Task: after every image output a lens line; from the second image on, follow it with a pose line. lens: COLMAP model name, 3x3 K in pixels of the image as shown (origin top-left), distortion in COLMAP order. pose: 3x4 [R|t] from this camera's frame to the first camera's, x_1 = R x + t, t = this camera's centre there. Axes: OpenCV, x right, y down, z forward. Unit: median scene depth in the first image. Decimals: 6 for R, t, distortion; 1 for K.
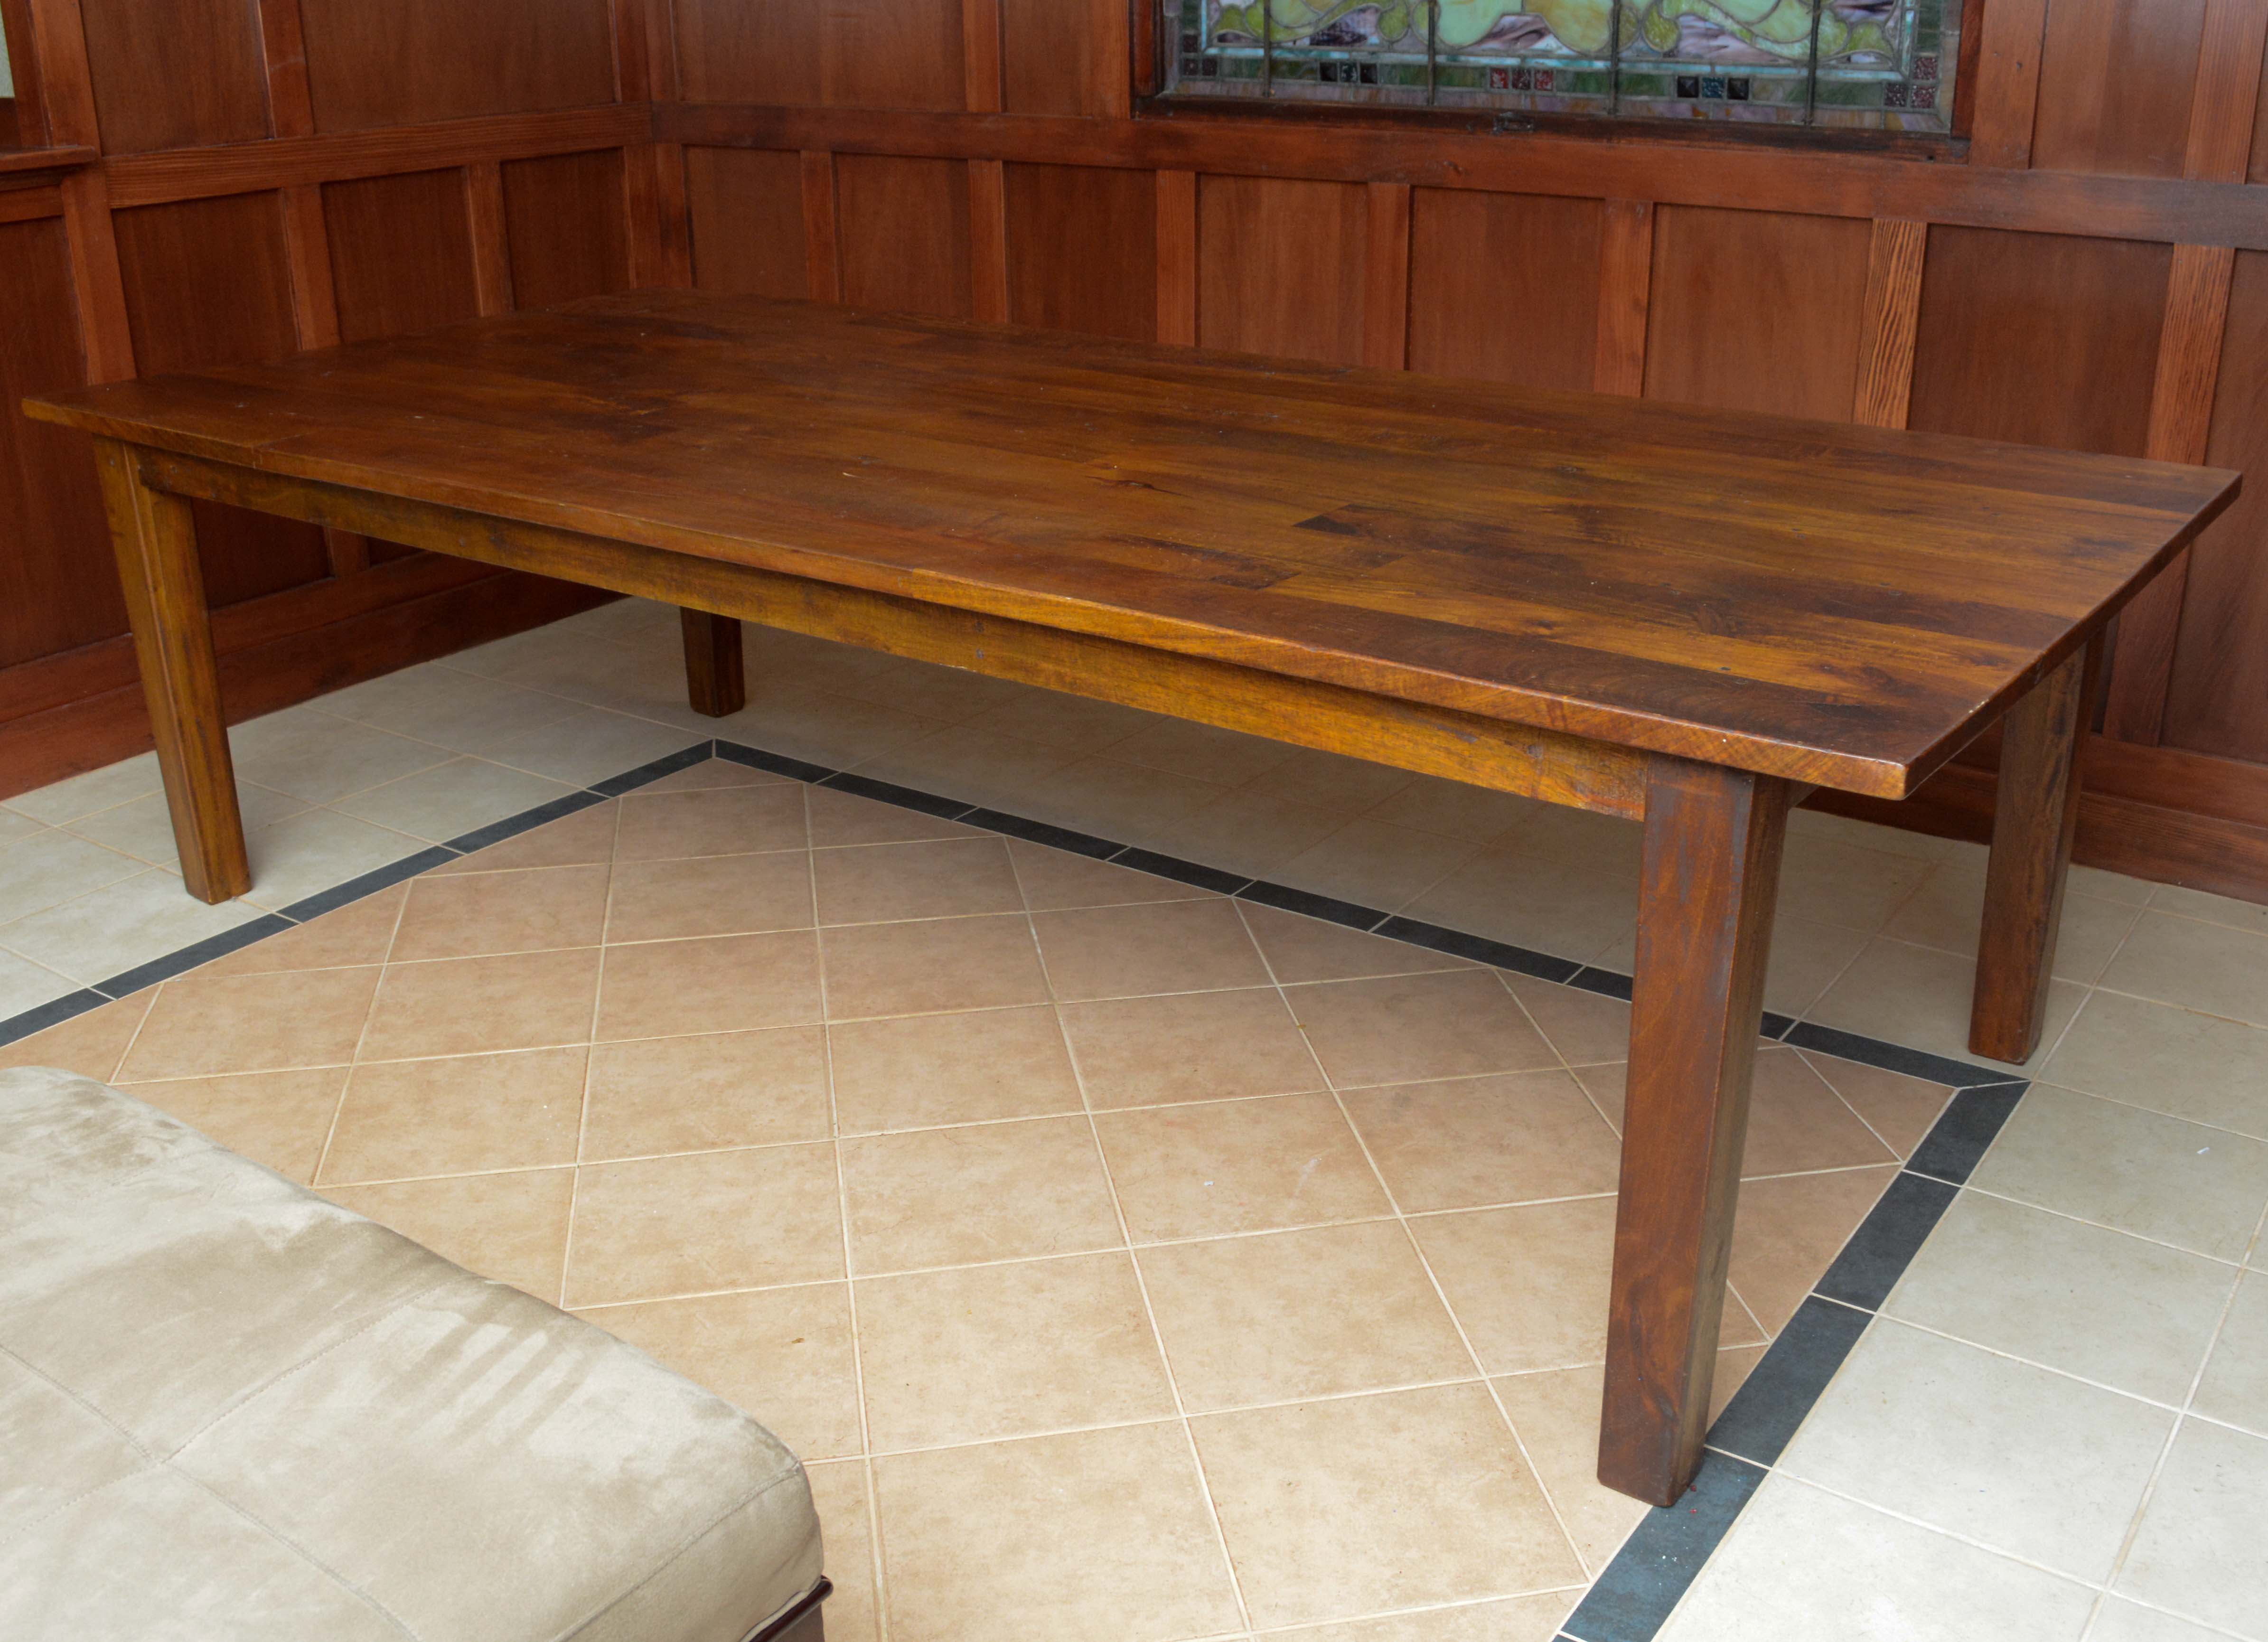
lens RADIAL K [[2221.7, 0, 1134.0], [0, 2221.7, 821.0], [0, 0, 1]] dist [-0.076172, 0.007246]
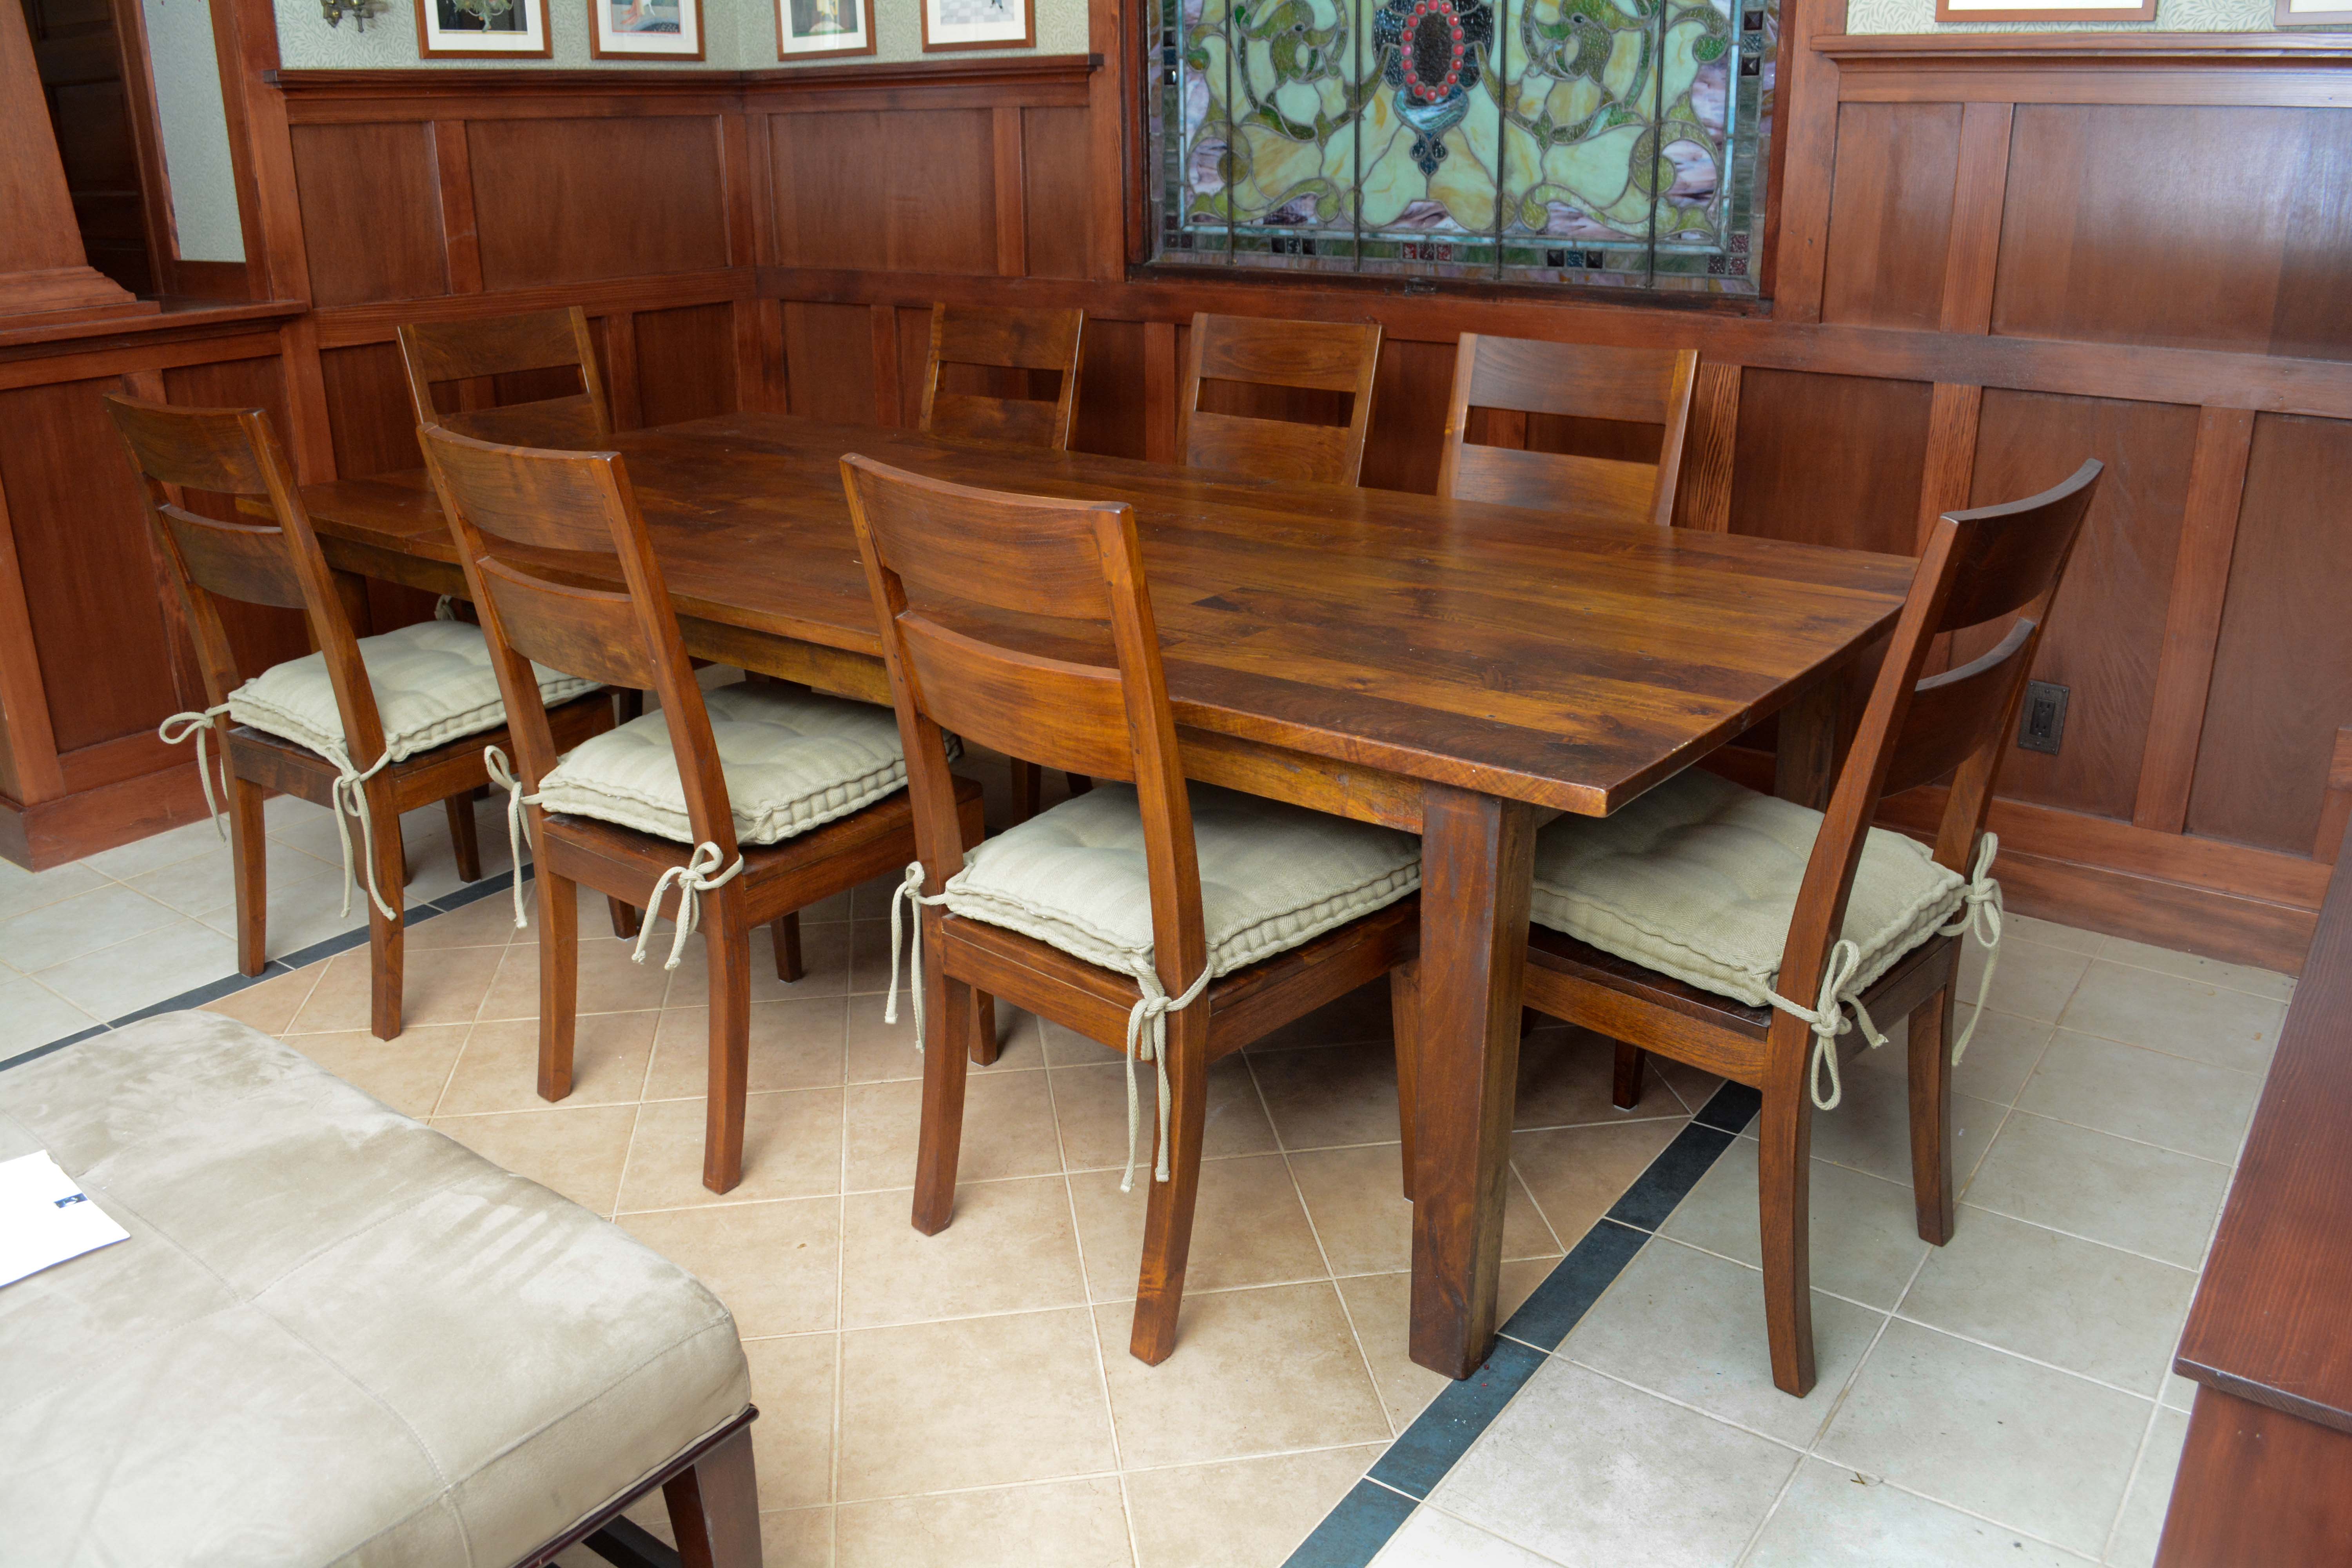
lens RADIAL K [[1844.9, 0, 1161.2], [0, 1844.9, 762.4], [0, 0, 1]] dist [-0.077673, 0.012272]
pose [[0.999657, 0.008802, -0.024680, 0.082913], [-0.009952, 0.998851, -0.046877, 0.008088], [0.024239, 0.047107, 0.998596, -0.057819]]
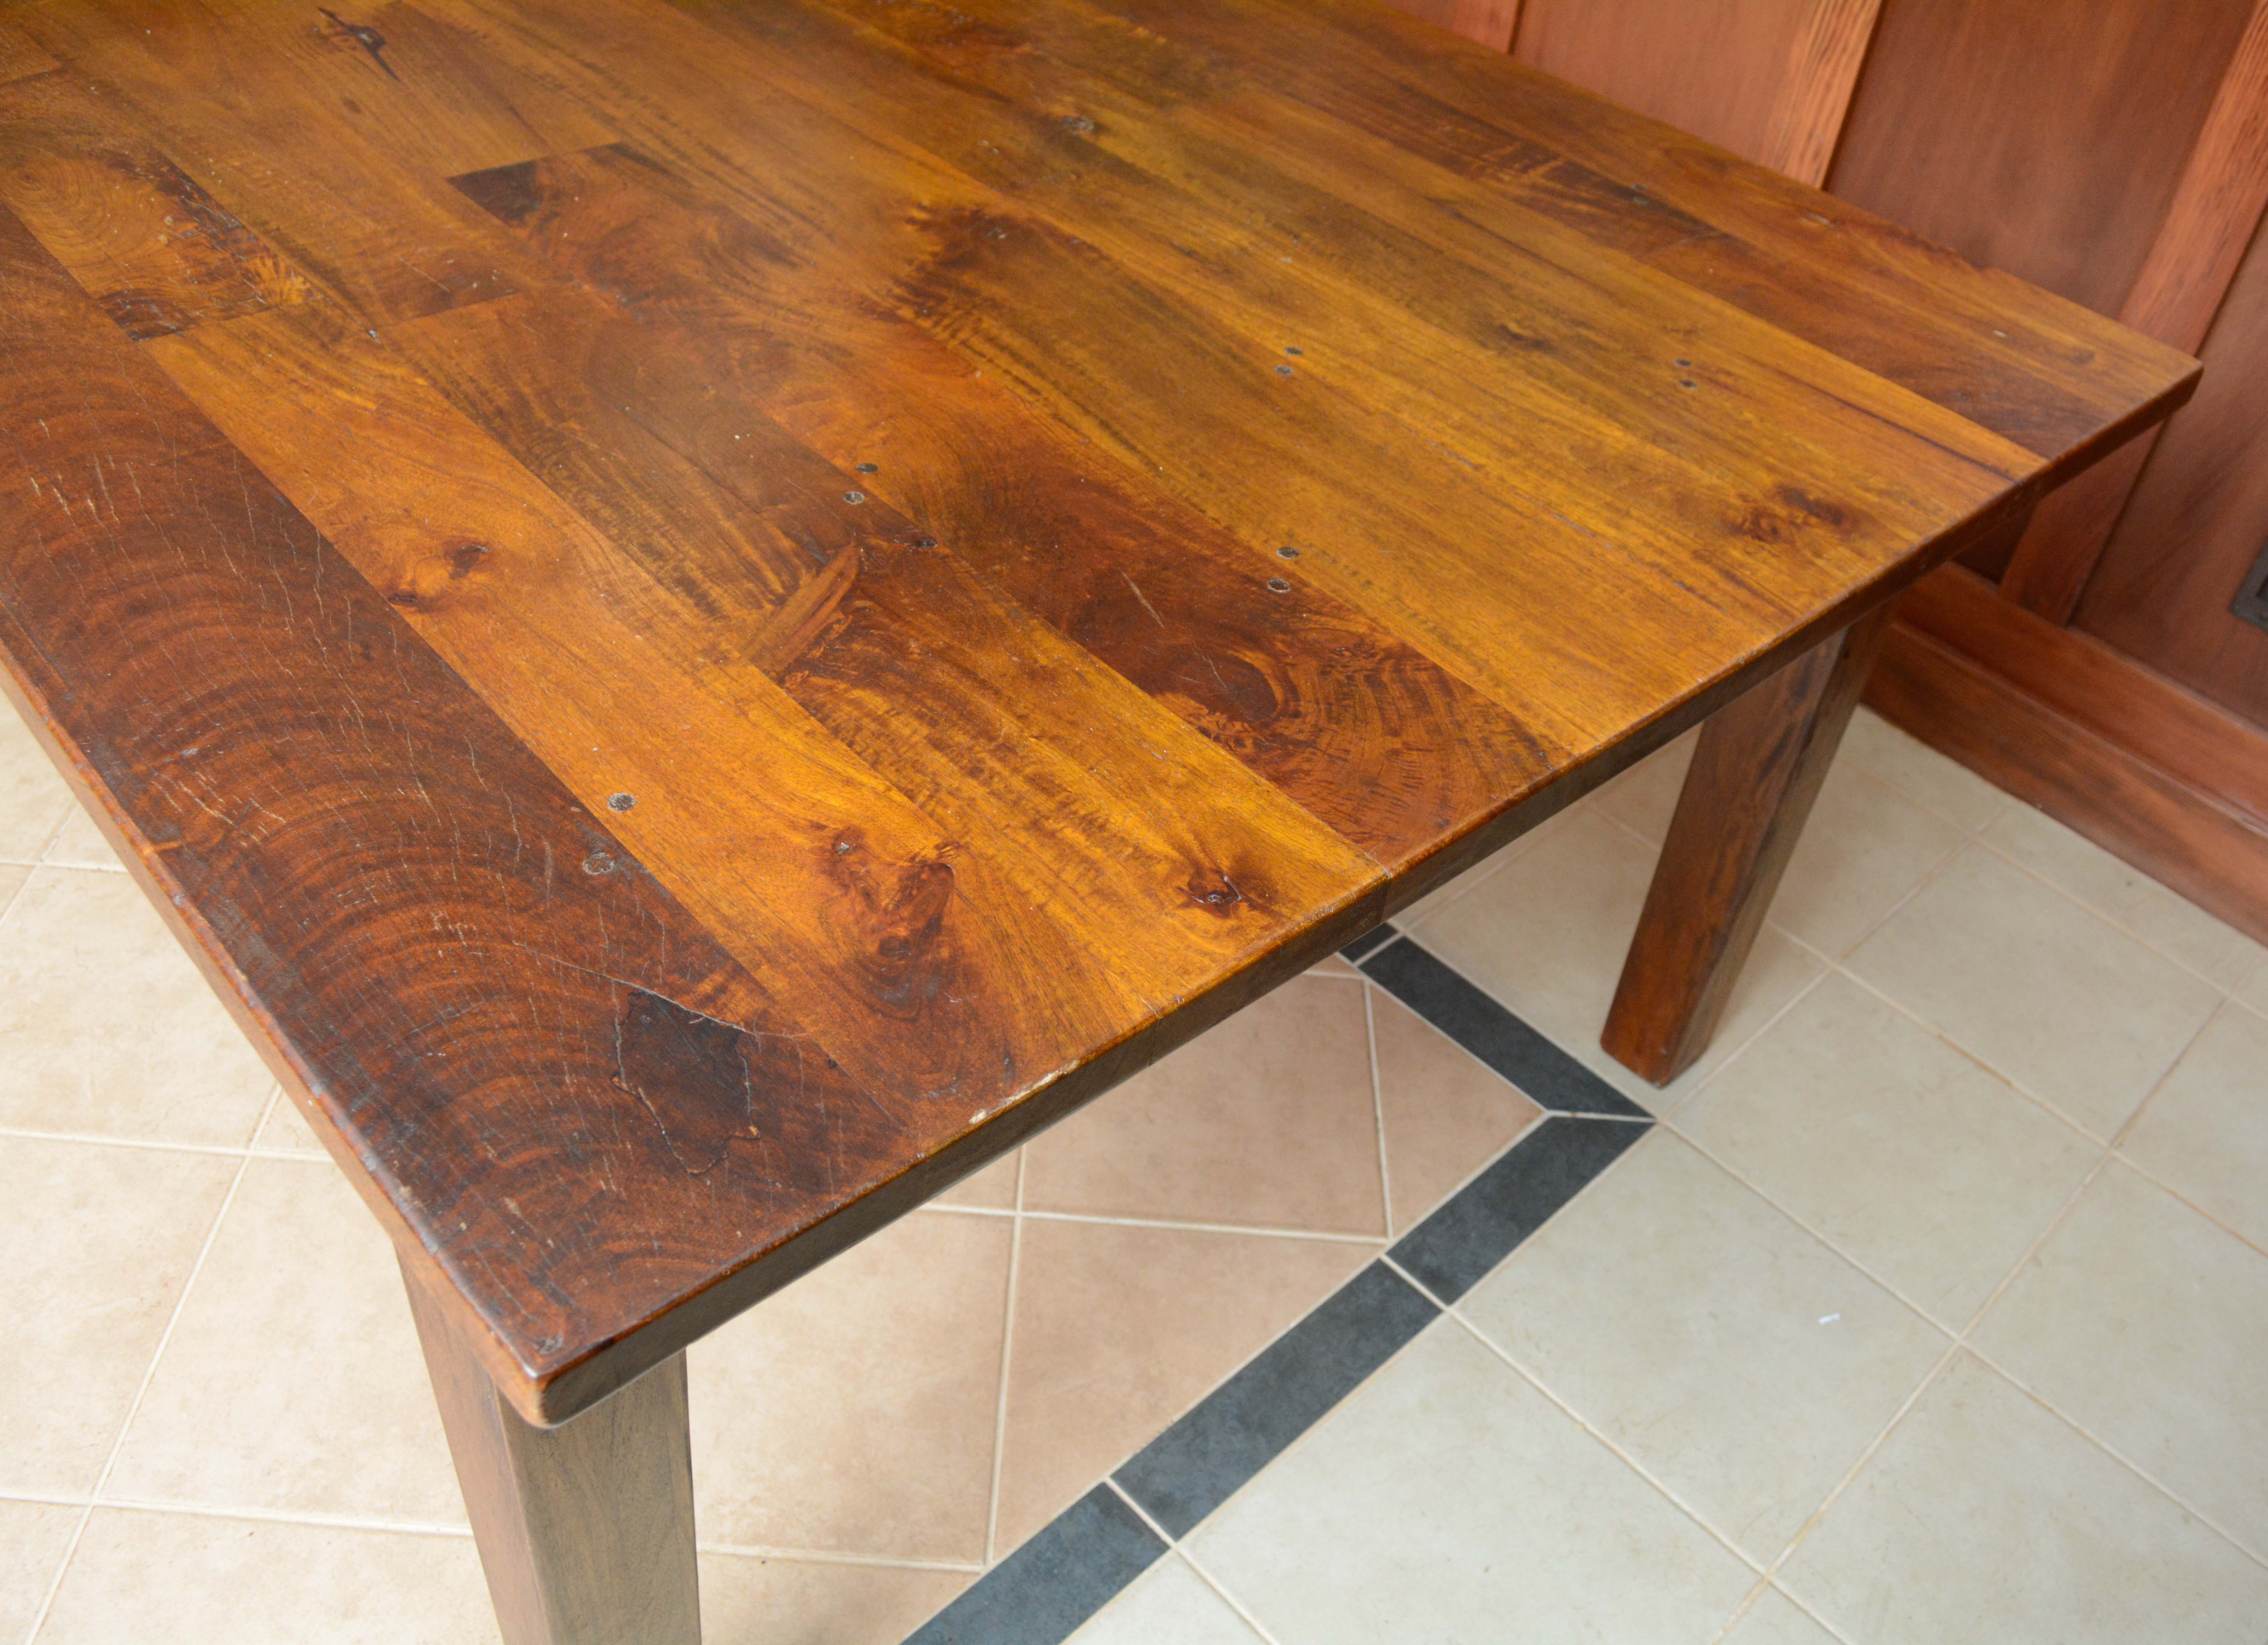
lens RADIAL K [[1874.2, 0, 1218.1], [0, 1874.2, 765.0], [0, 0, 1]] dist [-0.065092, -0.000529]
pose [[0.977416, 0.205959, -0.047308, 0.327519], [-0.182757, 0.936237, 0.300102, -0.173445], [0.106100, -0.284678, 0.952733, 0.526242]]
